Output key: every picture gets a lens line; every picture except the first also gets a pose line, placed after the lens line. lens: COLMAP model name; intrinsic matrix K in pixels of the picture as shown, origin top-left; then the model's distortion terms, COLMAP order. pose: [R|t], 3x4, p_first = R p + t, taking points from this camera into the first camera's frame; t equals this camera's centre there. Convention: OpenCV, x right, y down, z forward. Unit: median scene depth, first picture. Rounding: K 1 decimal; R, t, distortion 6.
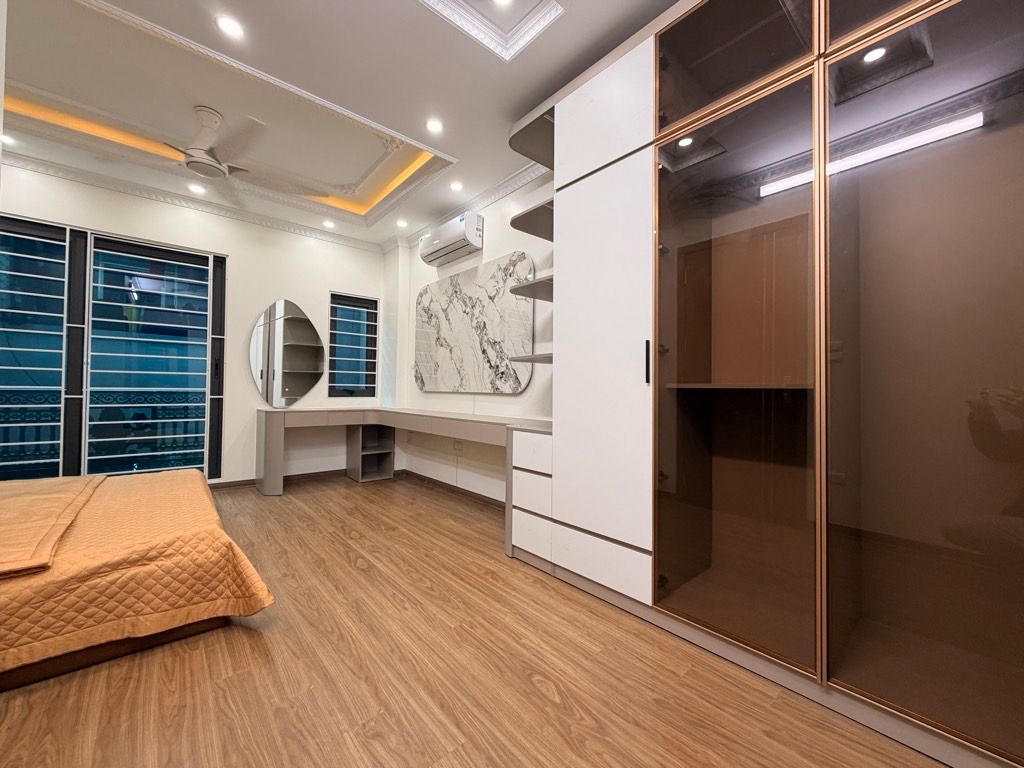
lens RADIAL K [[408.6, 0, 512.0], [0, 408.6, 384.0], [0, 0, 1]] dist [0.000626, 0.000182]
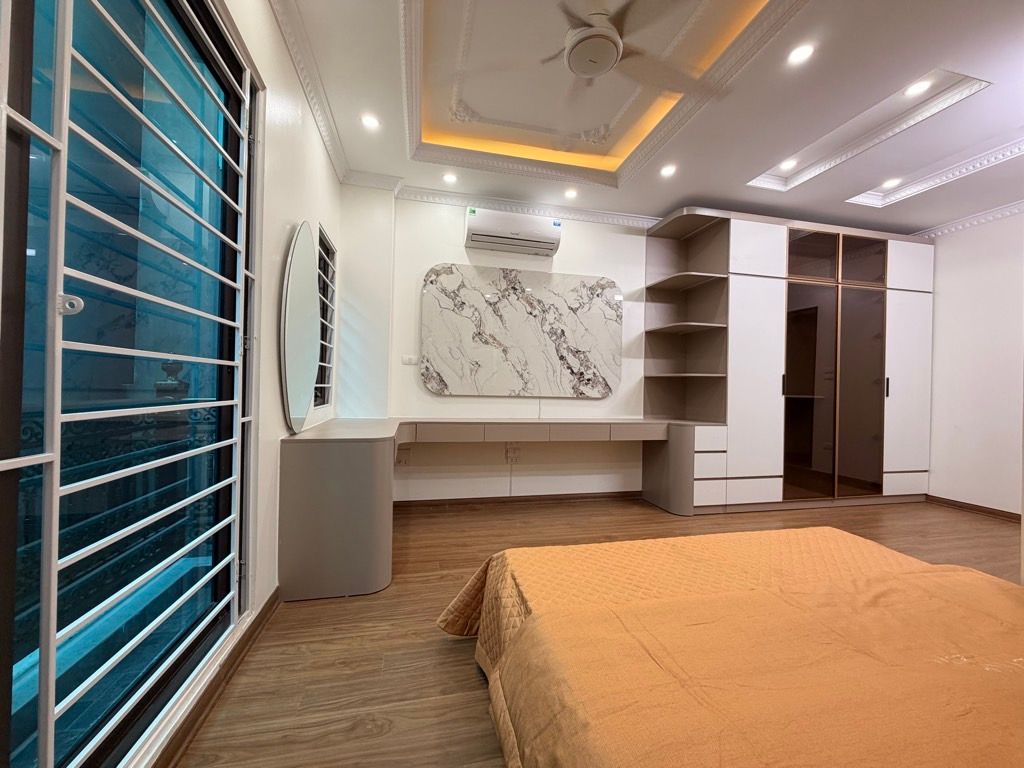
lens RADIAL K [[408.6, 0, 512.0], [0, 408.6, 384.0], [0, 0, 1]] dist [0.000626, 0.000182]
pose [[0.462905, 0.004432, 0.886397, -1.063058], [-0.030909, 0.999460, 0.011144, -0.019949], [-0.885869, -0.032556, 0.462792, 0.624762]]
